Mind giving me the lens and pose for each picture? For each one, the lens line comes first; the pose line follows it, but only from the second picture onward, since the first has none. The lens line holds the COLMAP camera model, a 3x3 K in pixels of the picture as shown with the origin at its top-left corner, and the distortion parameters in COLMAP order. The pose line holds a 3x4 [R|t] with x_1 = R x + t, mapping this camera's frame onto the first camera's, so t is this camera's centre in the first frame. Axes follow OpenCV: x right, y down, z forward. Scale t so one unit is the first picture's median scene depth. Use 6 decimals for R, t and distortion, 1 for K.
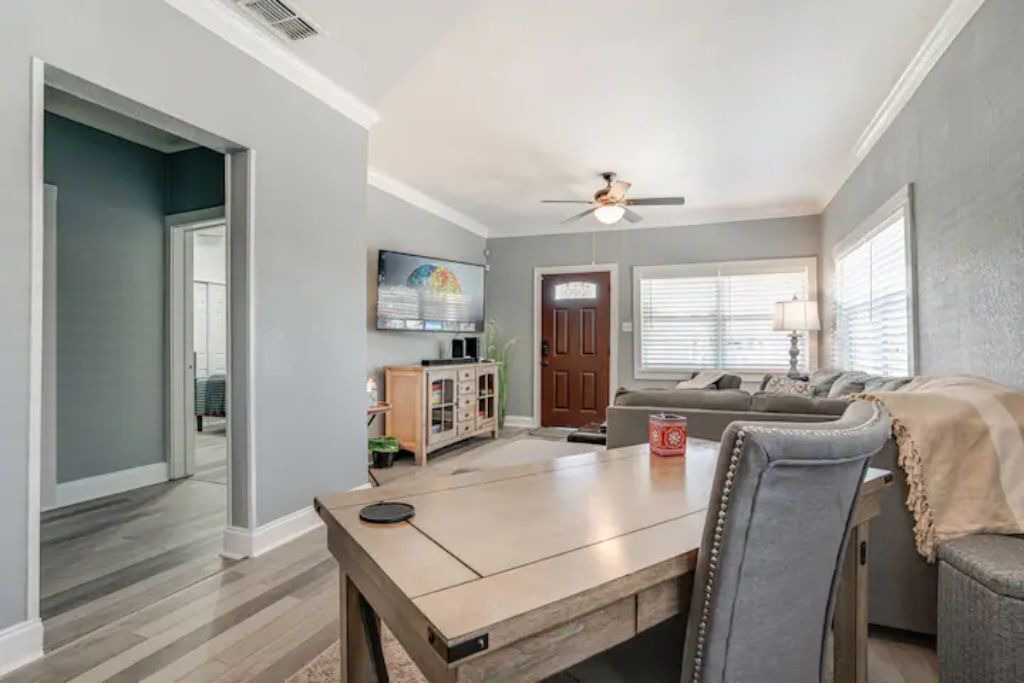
lens RADIAL K [[526.6, 0, 497.8], [0, 526.6, 339.6], [0, 0, 1]] dist [0.000917, 0.000331]
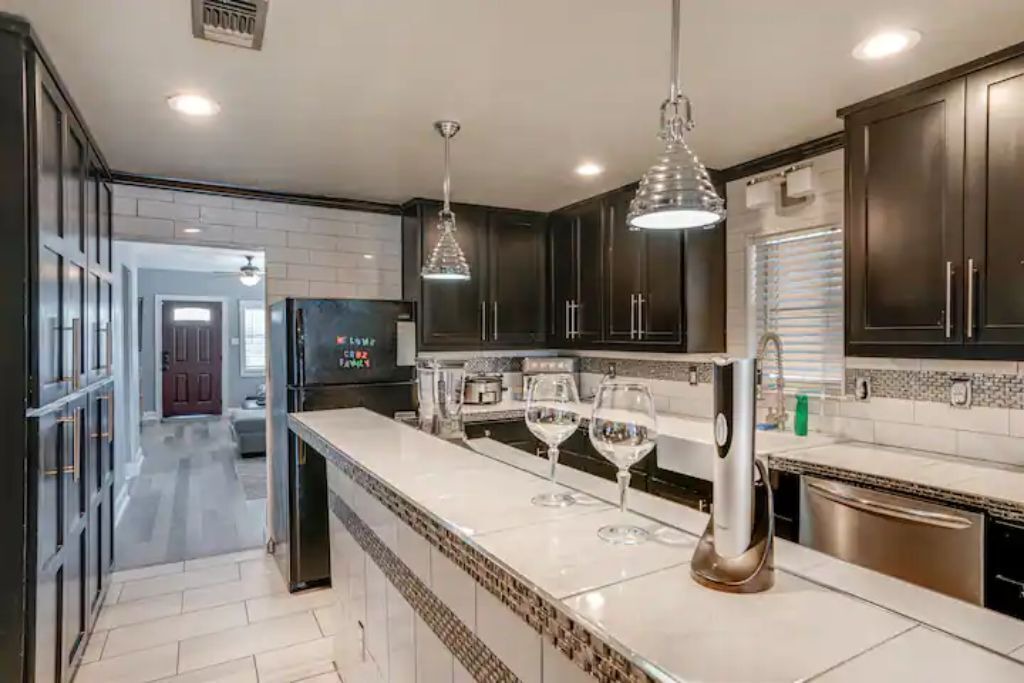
lens RADIAL K [[526.6, 0, 497.8], [0, 526.6, 339.6], [0, 0, 1]] dist [0.000917, 0.000331]
pose [[0.627084, -0.008179, 0.778909, -0.491566], [-0.012744, 0.999703, 0.020757, -0.077218], [-0.778847, -0.022943, 0.626794, -0.546666]]
